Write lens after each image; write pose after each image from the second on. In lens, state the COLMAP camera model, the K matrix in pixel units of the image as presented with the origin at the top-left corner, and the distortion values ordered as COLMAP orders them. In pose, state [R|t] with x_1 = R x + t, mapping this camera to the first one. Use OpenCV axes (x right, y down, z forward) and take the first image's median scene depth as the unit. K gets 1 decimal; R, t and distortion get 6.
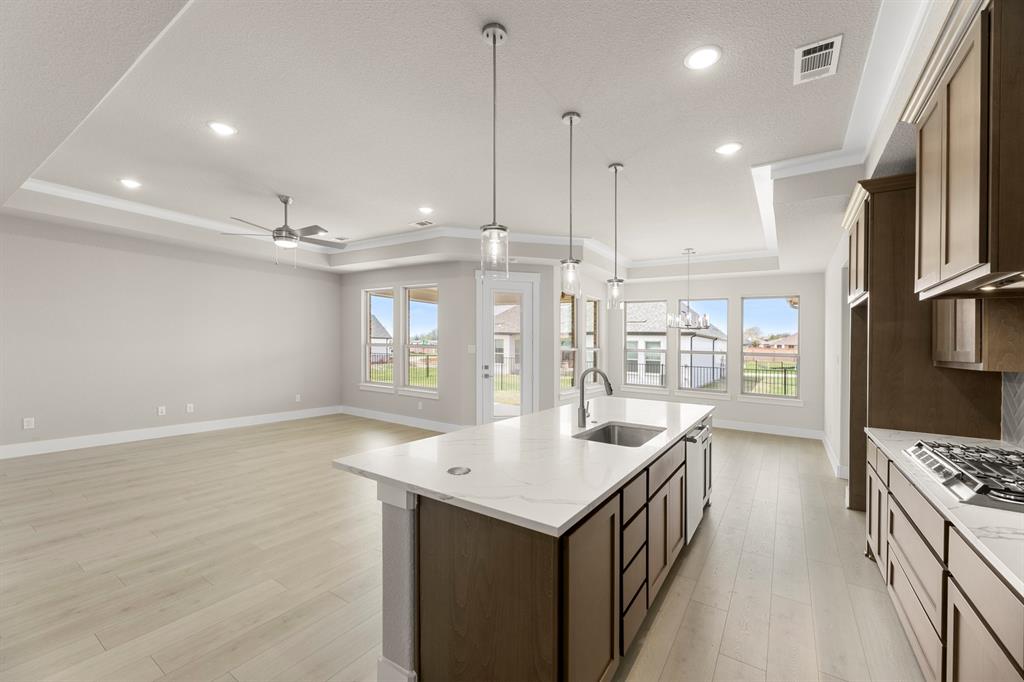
lens RADIAL K [[411.1, 0, 517.9], [0, 411.1, 357.1], [0, 0, 1]] dist [0.001021, -0.000002]
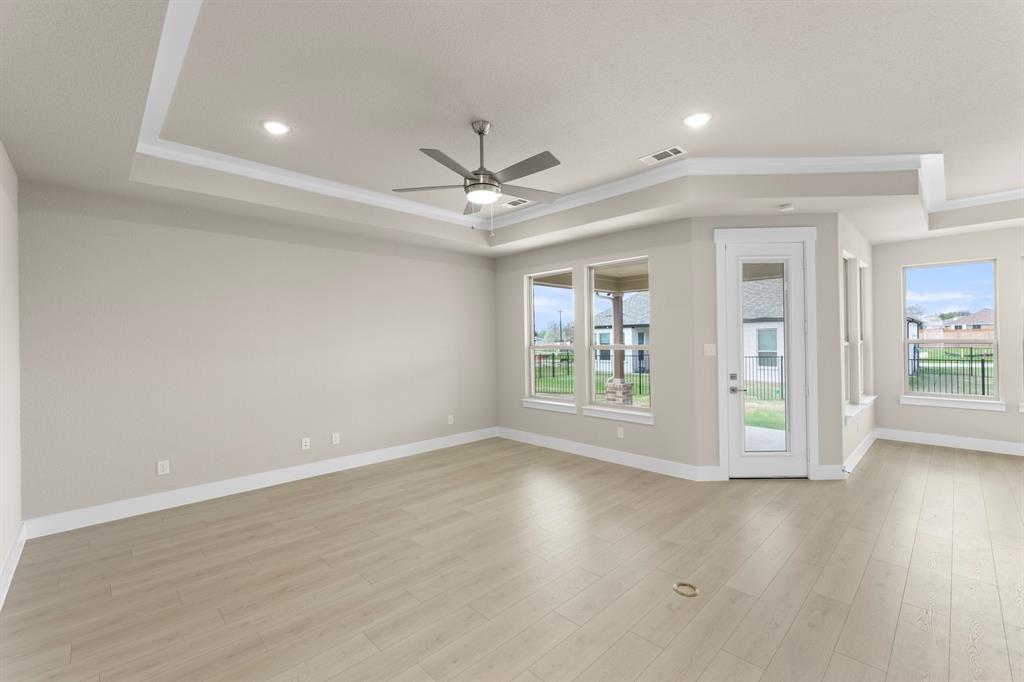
lens RADIAL K [[435.4, 0, 516.3], [0, 435.4, 339.8], [0, 0, 1]] dist [-0.002408, 0.000079]
pose [[0.975228, -0.038897, -0.217756, -0.253447], [0.032121, 0.998886, -0.034572, -0.020237], [0.218859, 0.026721, 0.975391, 0.244743]]
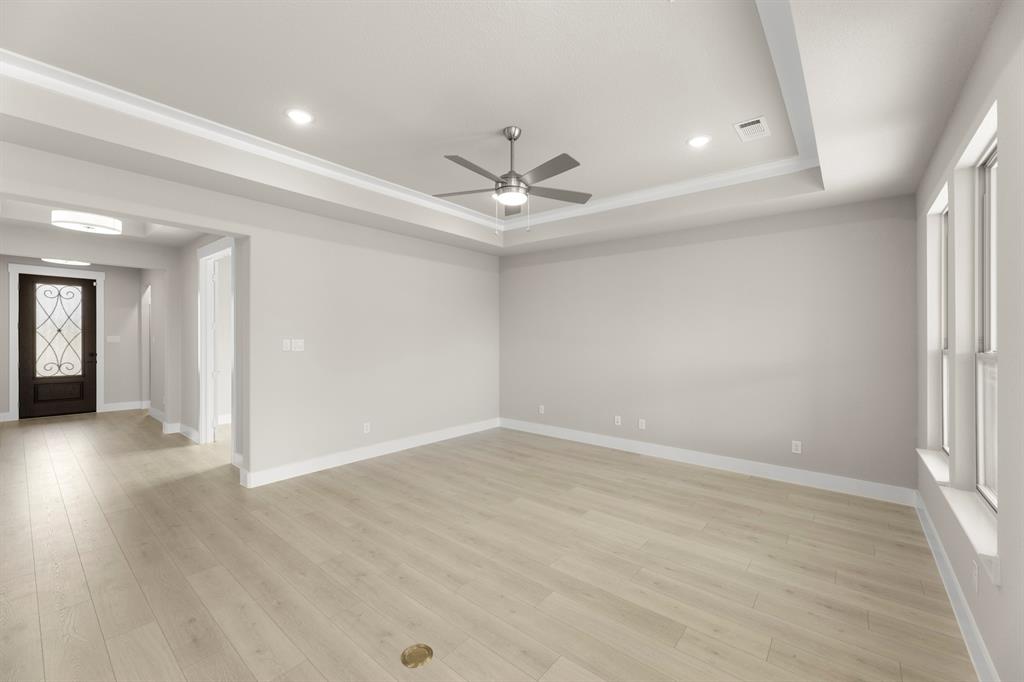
lens RADIAL K [[411.1, 0, 512.7], [0, 411.1, 339.6], [0, 0, 1]] dist [0.001021, -0.000002]
pose [[-0.119518, -0.023136, -0.992562, 0.077555], [-0.040078, 0.999026, -0.018461, -0.022076], [0.992023, 0.037573, -0.120329, 0.751160]]
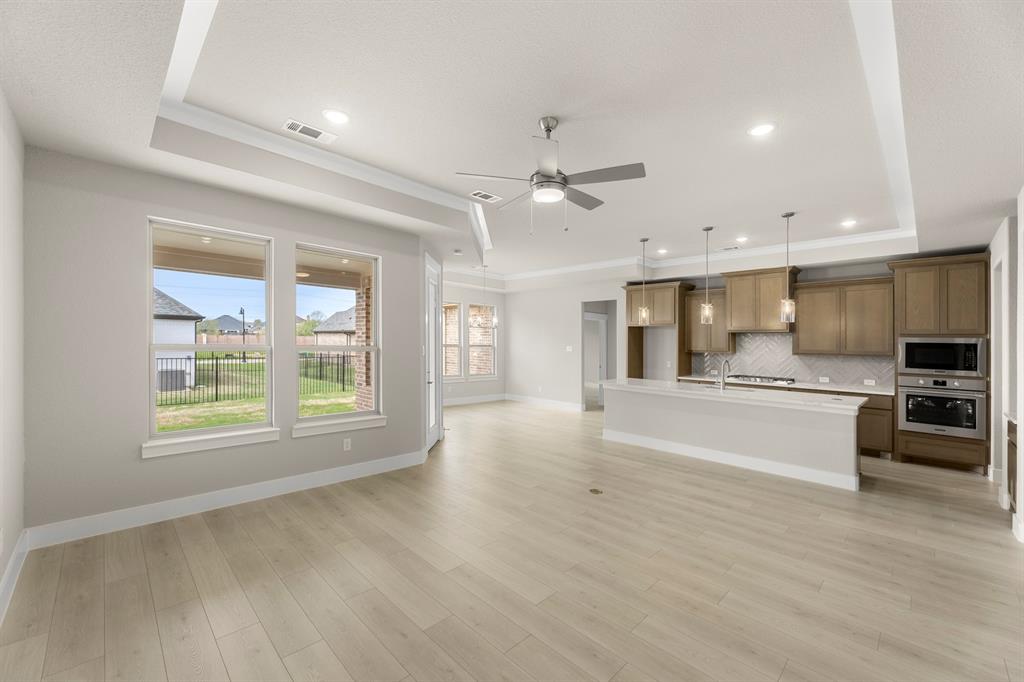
lens RADIAL K [[411.1, 0, 522.1], [0, 411.1, 337.5], [0, 0, 1]] dist [0.001021, -0.000002]
pose [[0.203818, -0.010391, 0.978954, -0.826161], [0.014614, 0.999865, 0.007571, -0.046539], [-0.978900, 0.012764, 0.203942, 0.638710]]
